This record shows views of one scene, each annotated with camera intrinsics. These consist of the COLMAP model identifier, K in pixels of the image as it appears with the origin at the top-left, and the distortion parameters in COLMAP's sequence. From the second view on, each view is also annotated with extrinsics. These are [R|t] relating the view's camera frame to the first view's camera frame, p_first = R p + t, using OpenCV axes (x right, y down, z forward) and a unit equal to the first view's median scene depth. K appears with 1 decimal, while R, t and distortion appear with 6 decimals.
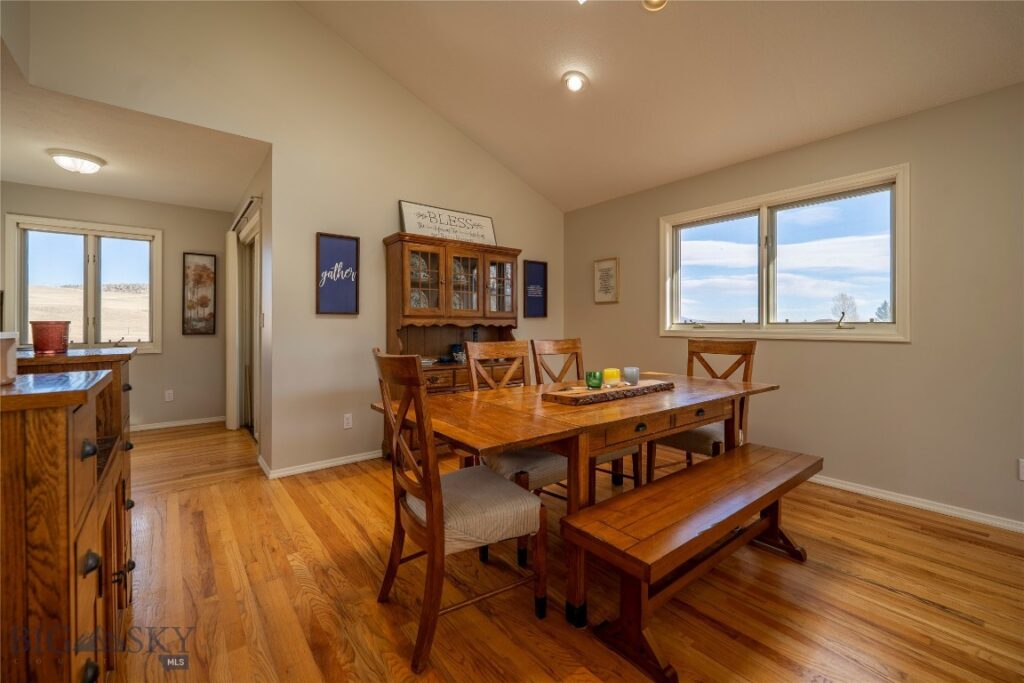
lens RADIAL K [[425.6, 0, 509.3], [0, 425.6, 320.6], [0, 0, 1]] dist [0.001731, 0.000171]
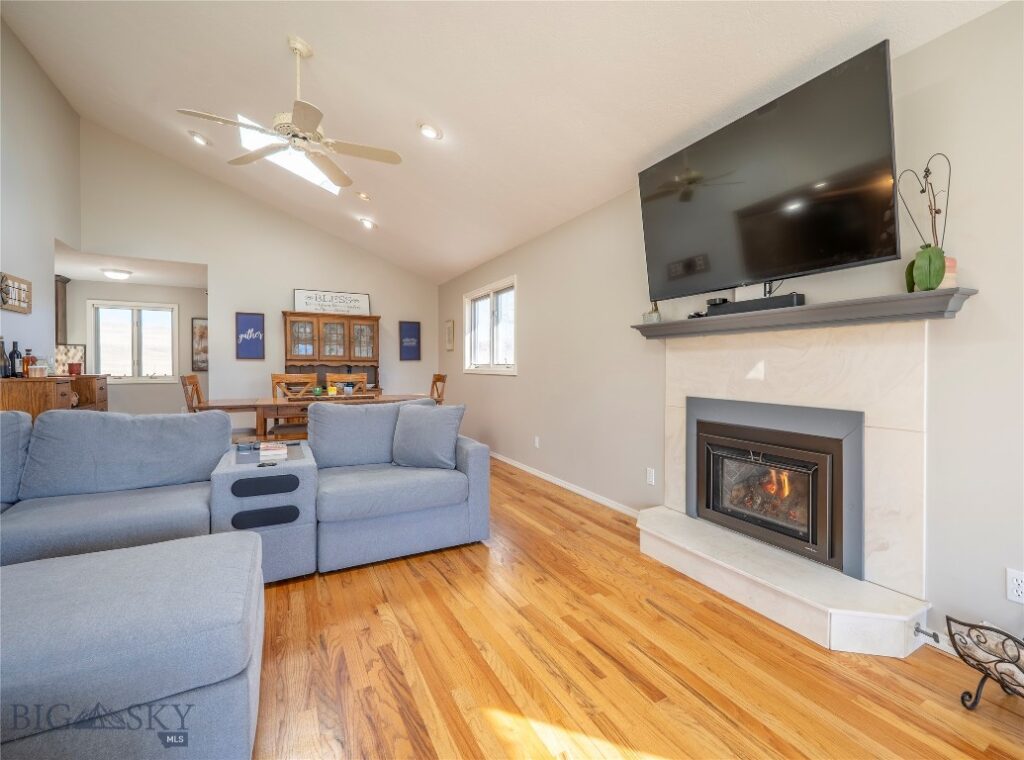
lens RADIAL K [[423.8, 0, 514.4], [0, 423.8, 367.3], [0, 0, 1]] dist [-0.000661, -0.000114]
pose [[0.993057, 0.002054, -0.117620, 0.802653], [-0.000405, 0.999901, 0.014043, -0.005308], [0.117638, -0.013897, 0.992959, -0.539615]]
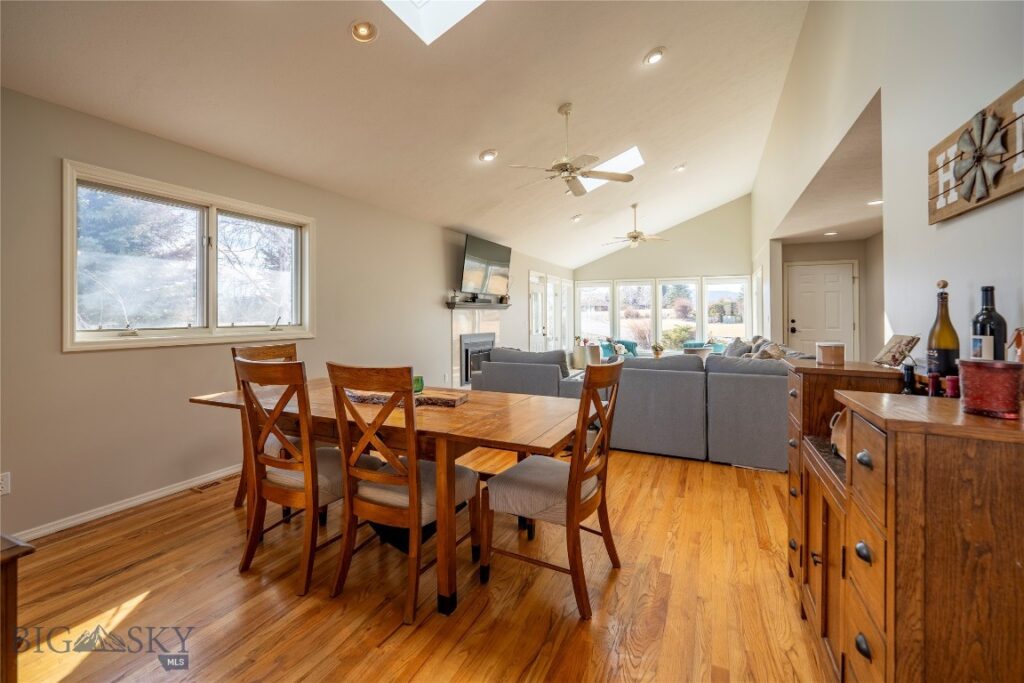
lens RADIAL K [[425.6, 0, 509.3], [0, 425.6, 320.6], [0, 0, 1]] dist [0.001731, 0.000171]
pose [[-0.441480, -0.010880, 0.897205, -0.498594], [-0.008139, 0.999934, 0.008121, -0.019890], [-0.897234, -0.003717, -0.441540, 0.722334]]
